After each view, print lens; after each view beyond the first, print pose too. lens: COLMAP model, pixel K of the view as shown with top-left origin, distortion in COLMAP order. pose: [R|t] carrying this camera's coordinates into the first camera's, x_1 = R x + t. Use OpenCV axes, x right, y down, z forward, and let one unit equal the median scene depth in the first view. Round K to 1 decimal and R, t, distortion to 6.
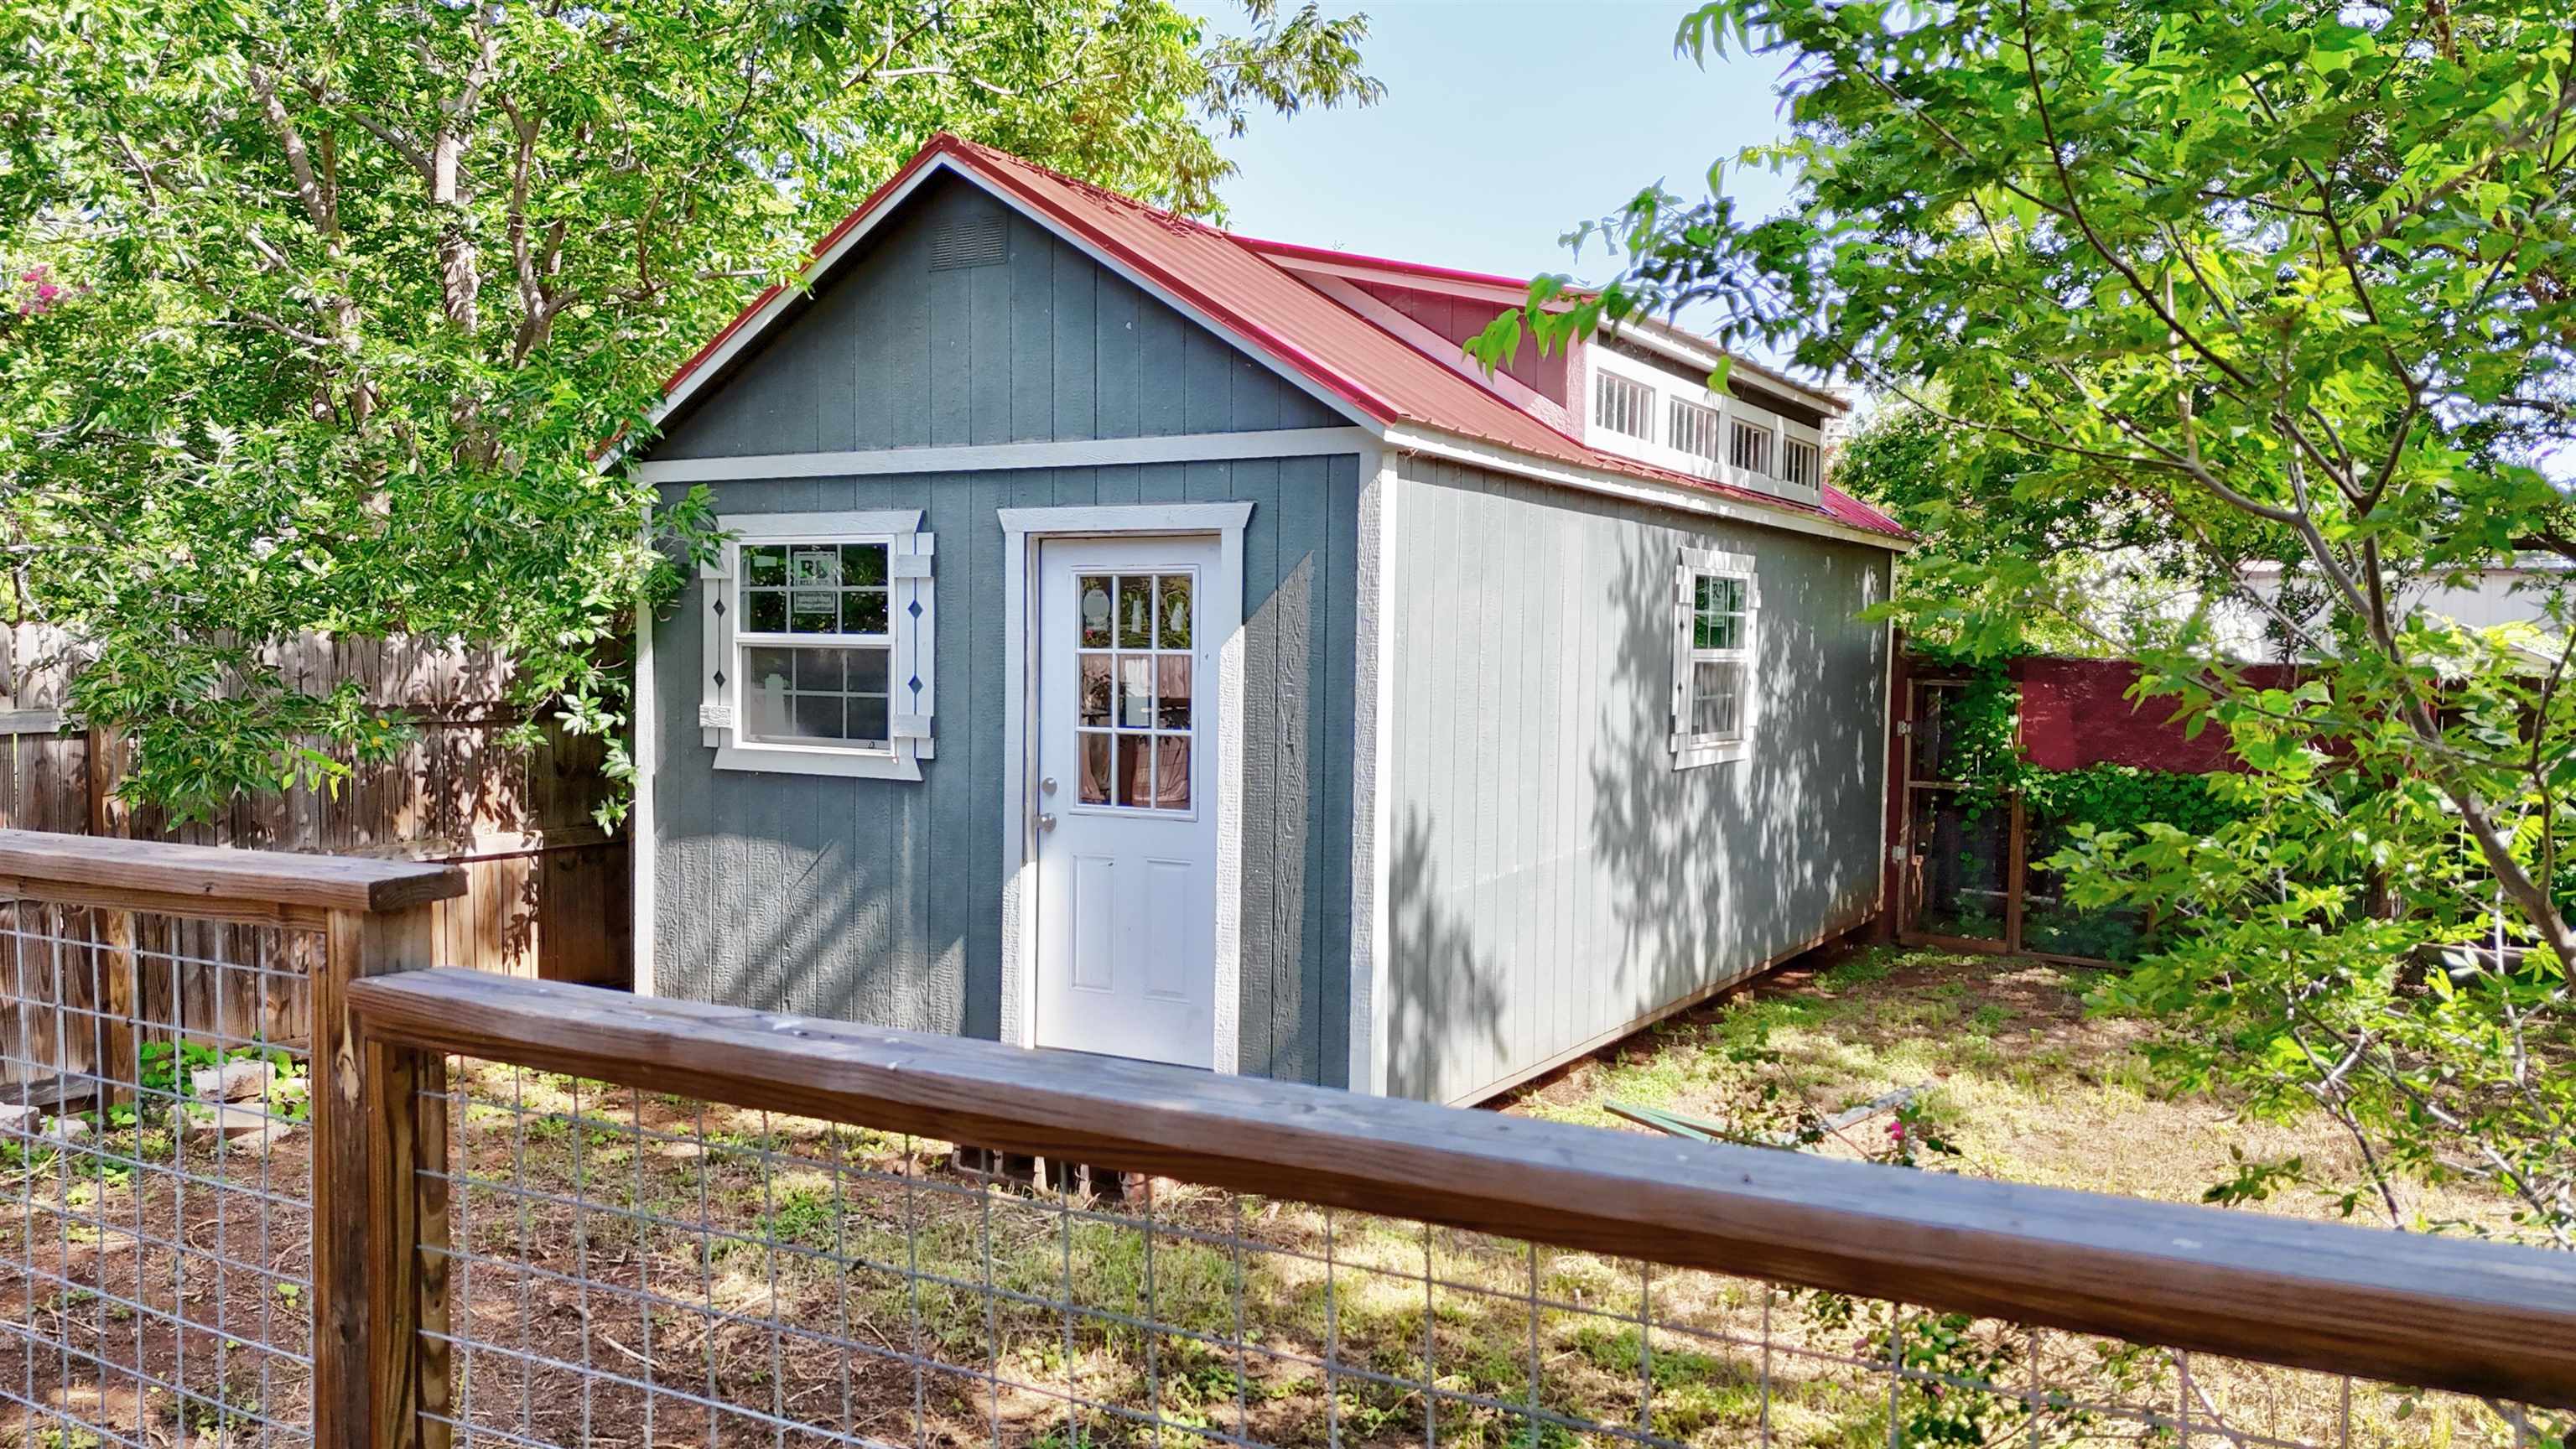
lens RADIAL K [[2006.2, 0, 1288.0], [0, 2006.2, 724.5], [0, 0, 1]] dist [0.001724, -0.000275]
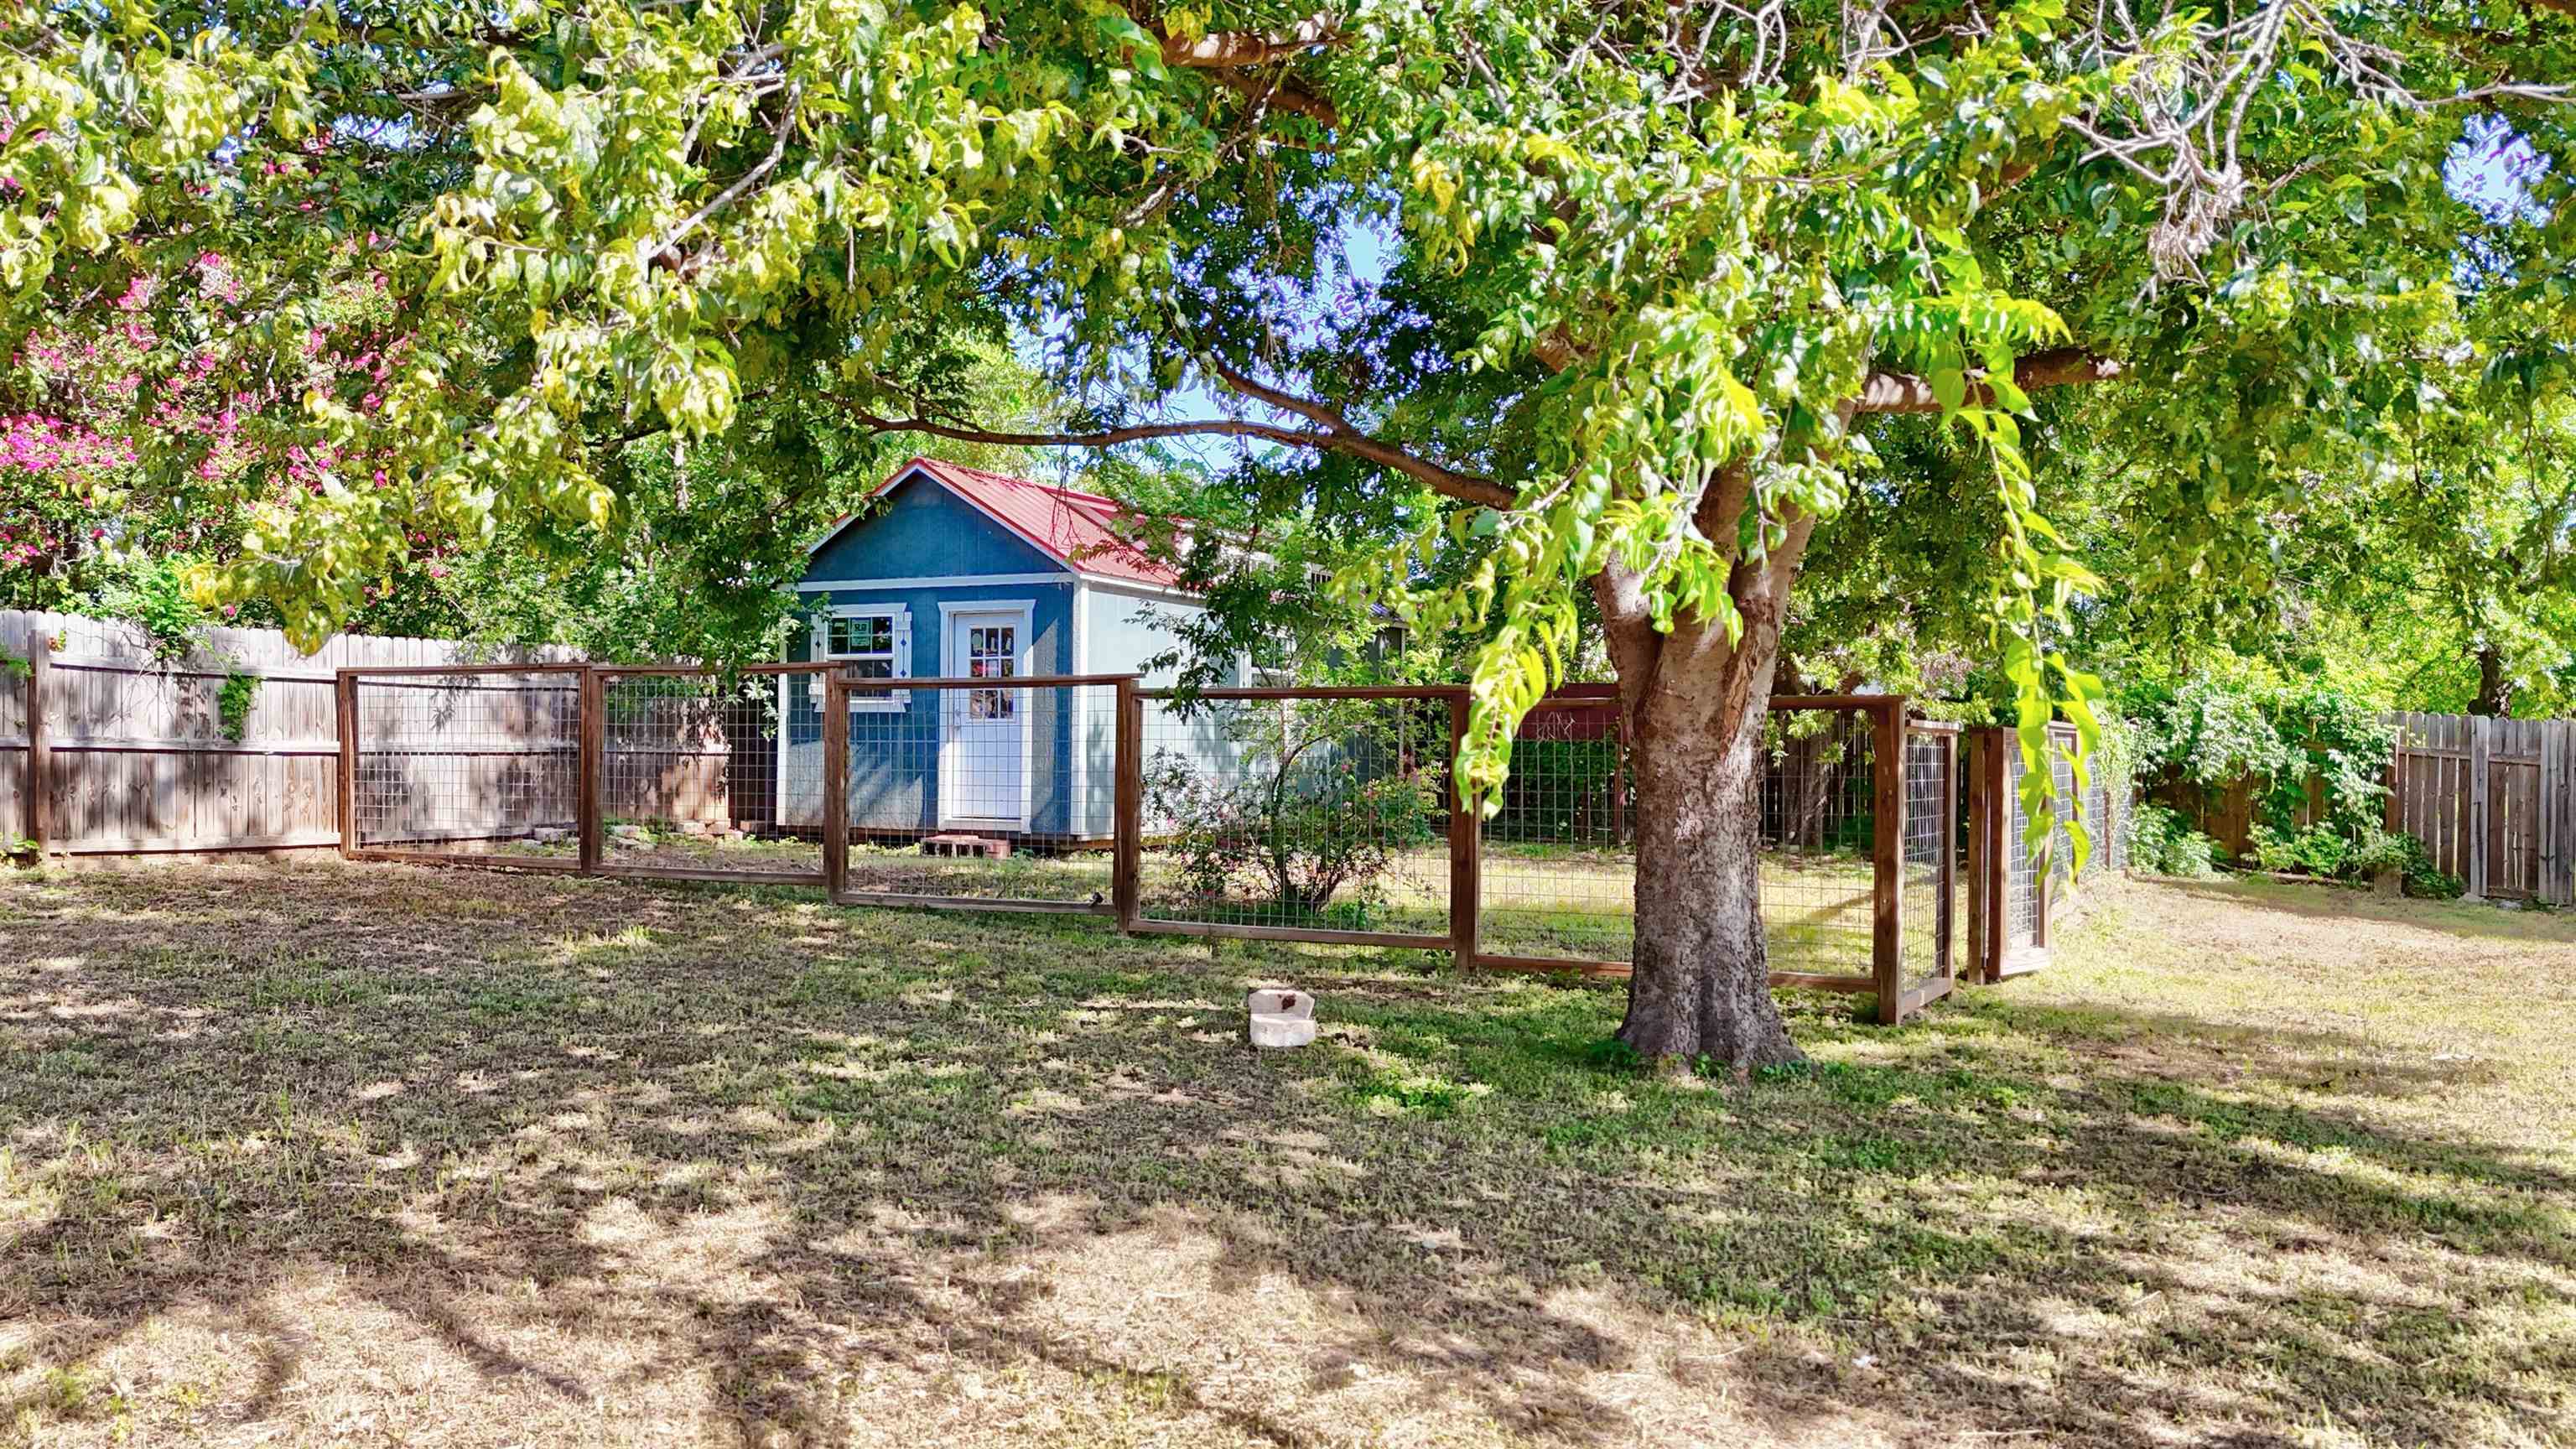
lens RADIAL K [[2006.2, 0, 1288.0], [0, 2006.2, 724.5], [0, 0, 1]] dist [0.001724, -0.000275]
pose [[0.998793, -0.001893, 0.049088, 0.160162], [0.004290, 0.998800, -0.048787, 0.160223], [-0.048936, 0.048939, 0.997602, -1.435196]]
